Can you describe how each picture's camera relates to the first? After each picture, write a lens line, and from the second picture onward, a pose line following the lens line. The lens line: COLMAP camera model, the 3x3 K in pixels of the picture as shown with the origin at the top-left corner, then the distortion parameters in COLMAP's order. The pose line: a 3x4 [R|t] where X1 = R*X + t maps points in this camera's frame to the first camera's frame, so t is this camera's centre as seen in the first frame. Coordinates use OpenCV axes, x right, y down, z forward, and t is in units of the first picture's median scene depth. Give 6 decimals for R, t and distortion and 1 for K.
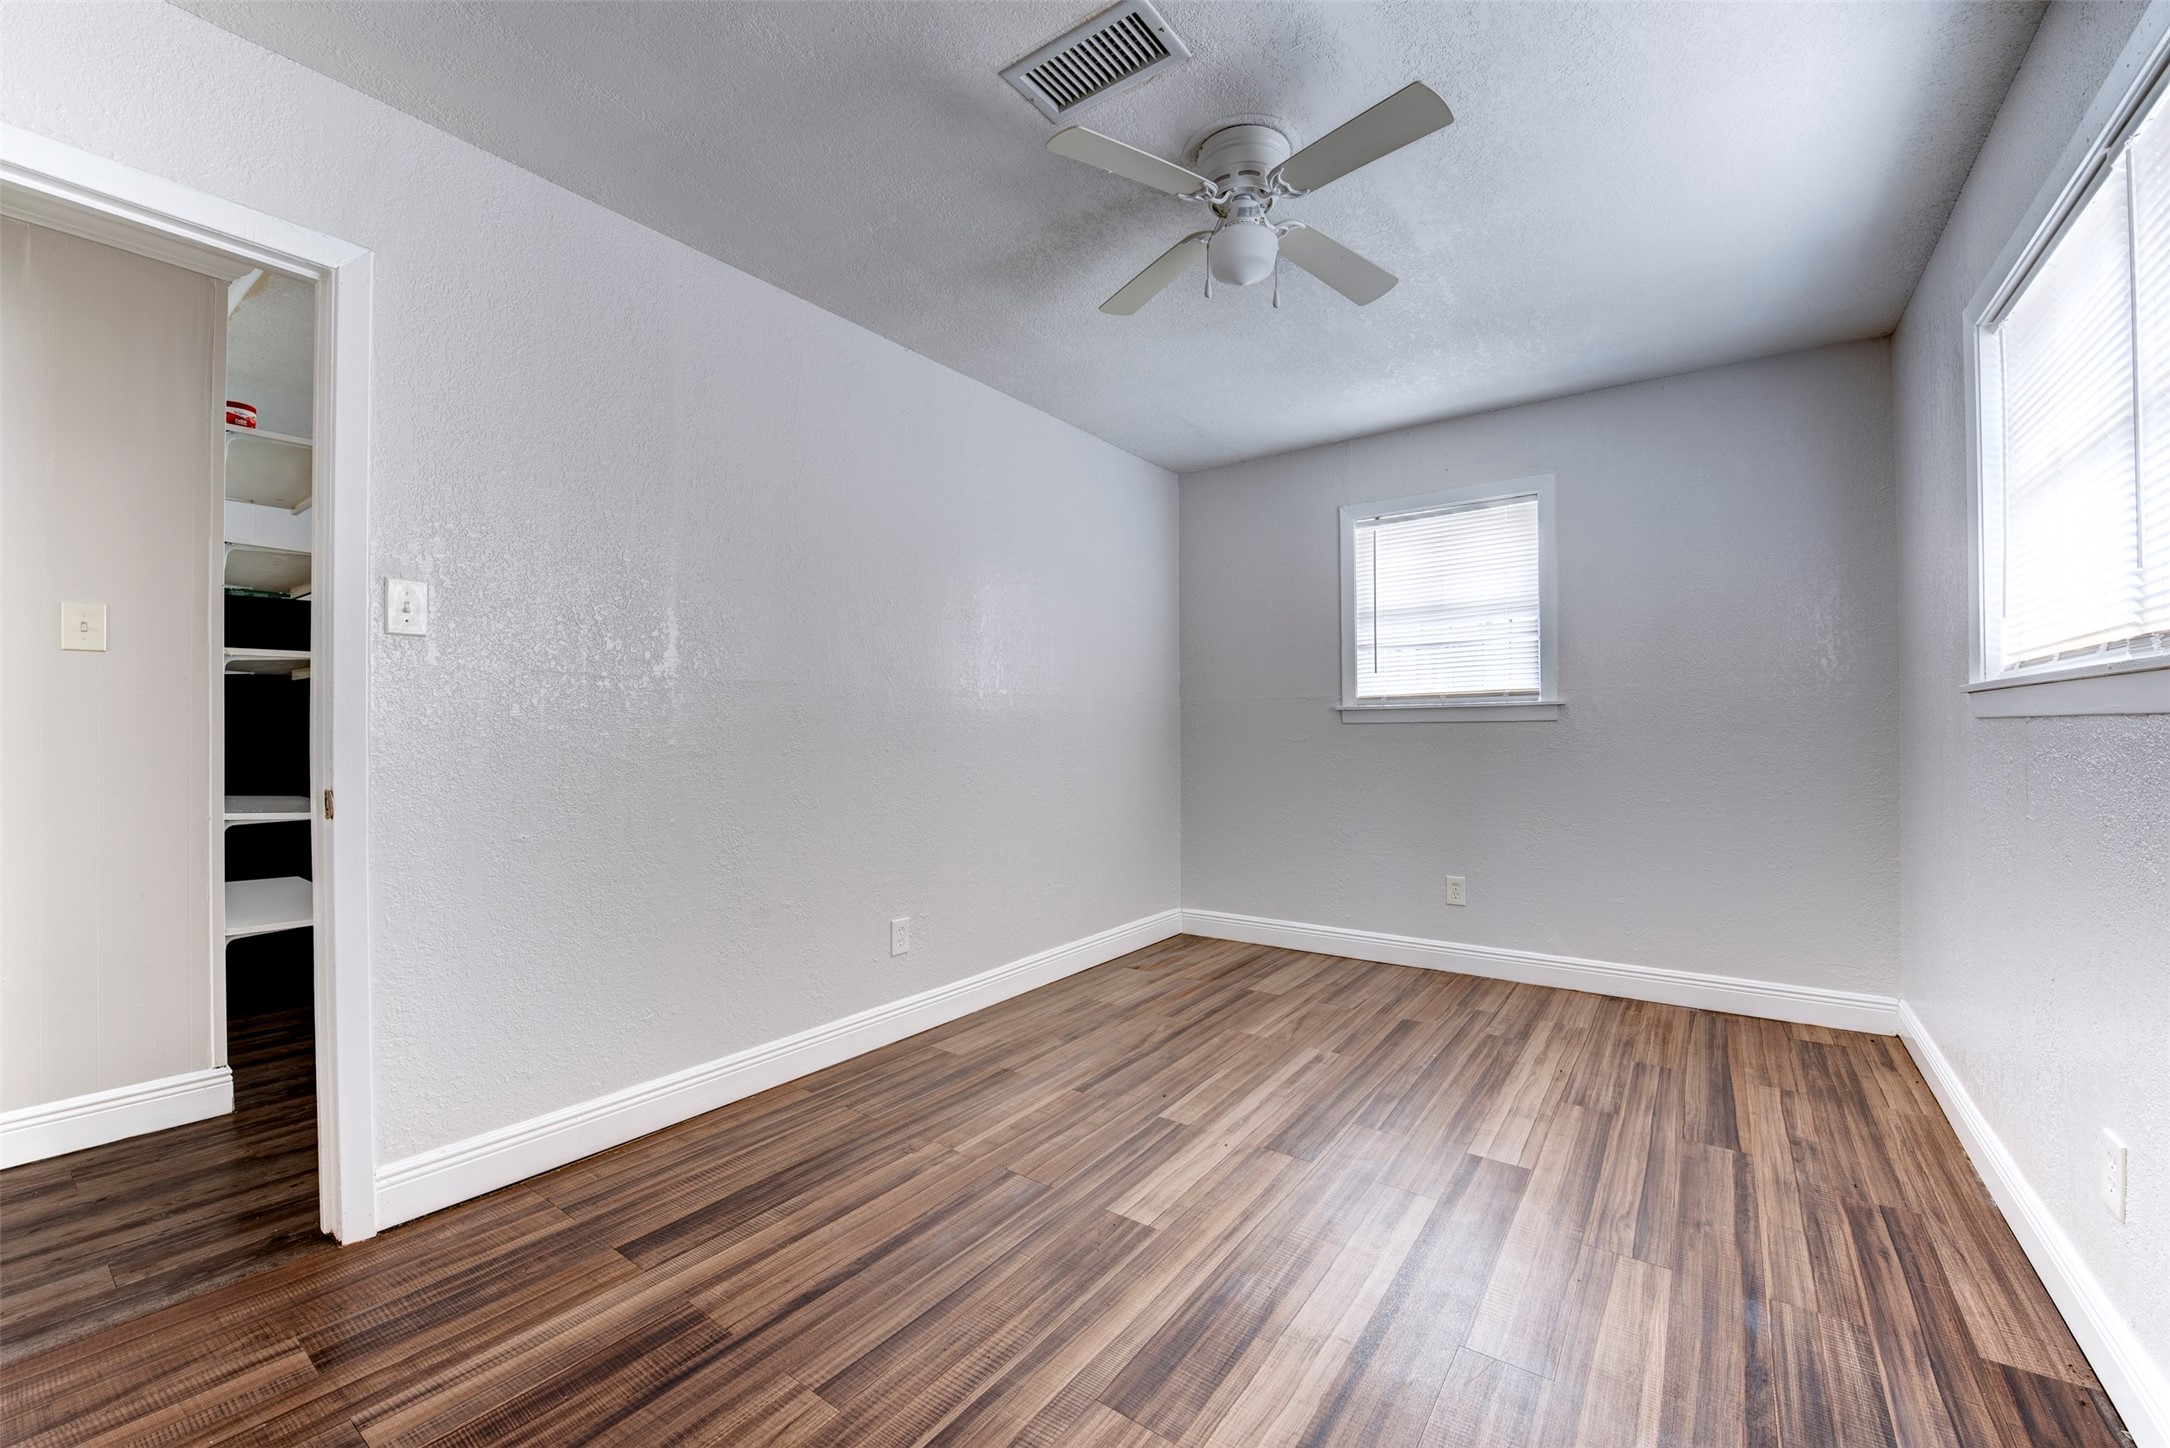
lens RADIAL K [[866.6, 0, 1079.7], [0, 866.6, 723.4], [0, 0, 1]] dist [-0.015233, -0.002755]
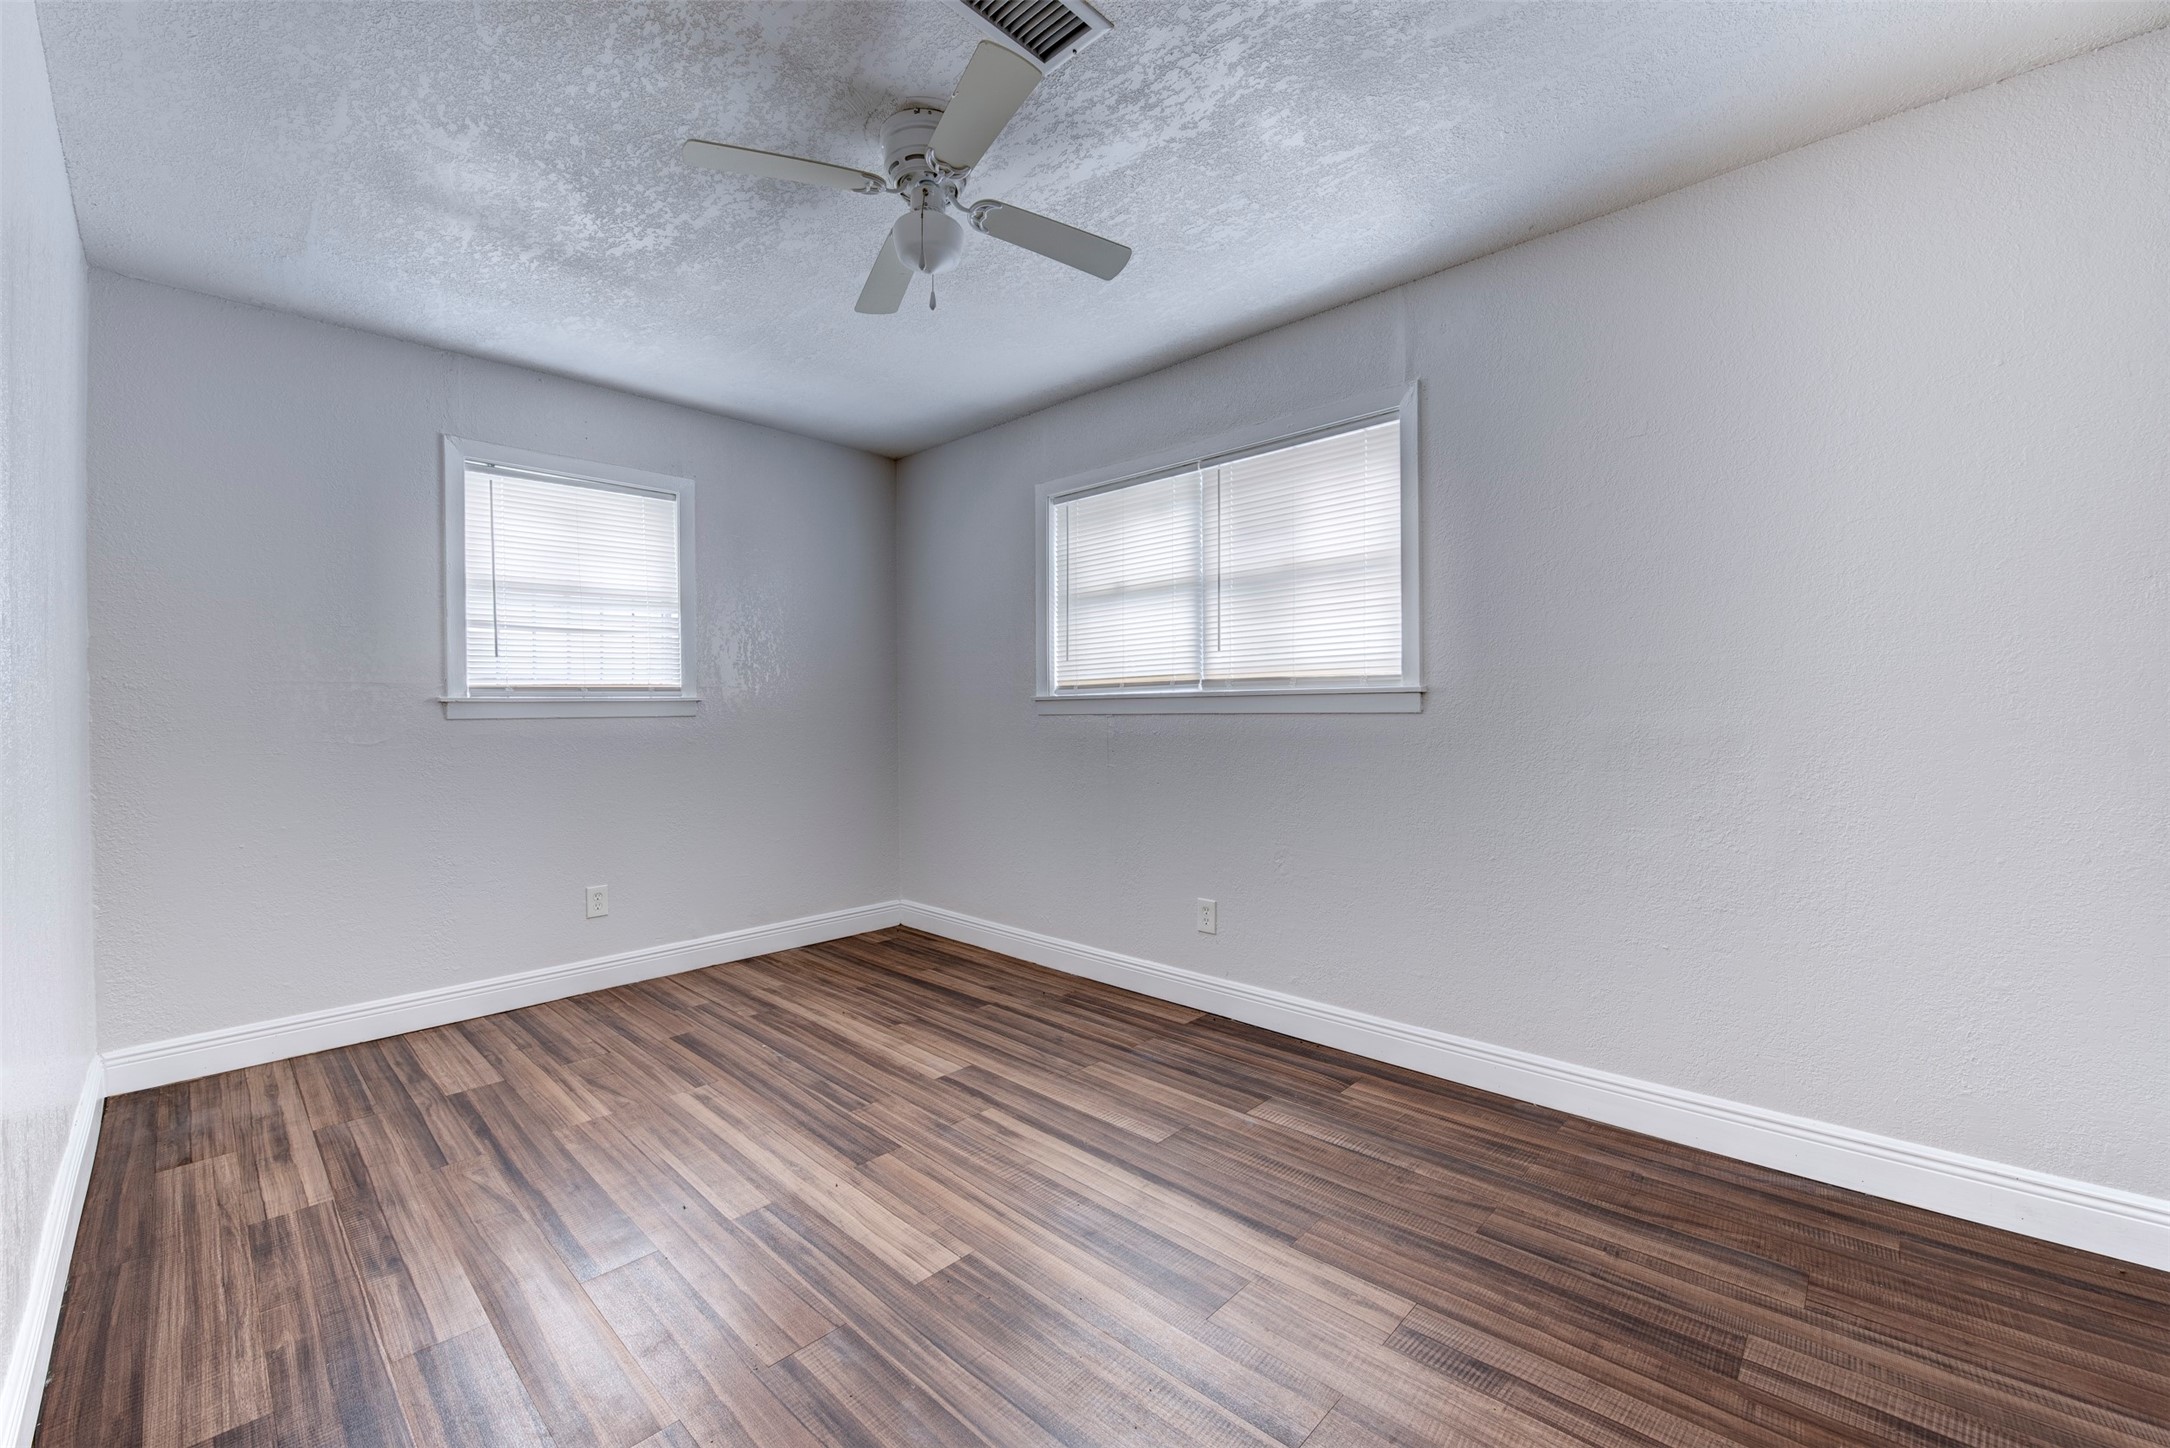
lens RADIAL K [[866.6, 0, 1084.7], [0, 866.6, 726.0], [0, 0, 1]] dist [-0.015233, -0.002755]
pose [[0.123622, -0.010409, 0.992275, -0.505252], [0.001930, 0.999946, 0.010249, -0.001621], [-0.992327, 0.000648, 0.123636, 0.460806]]
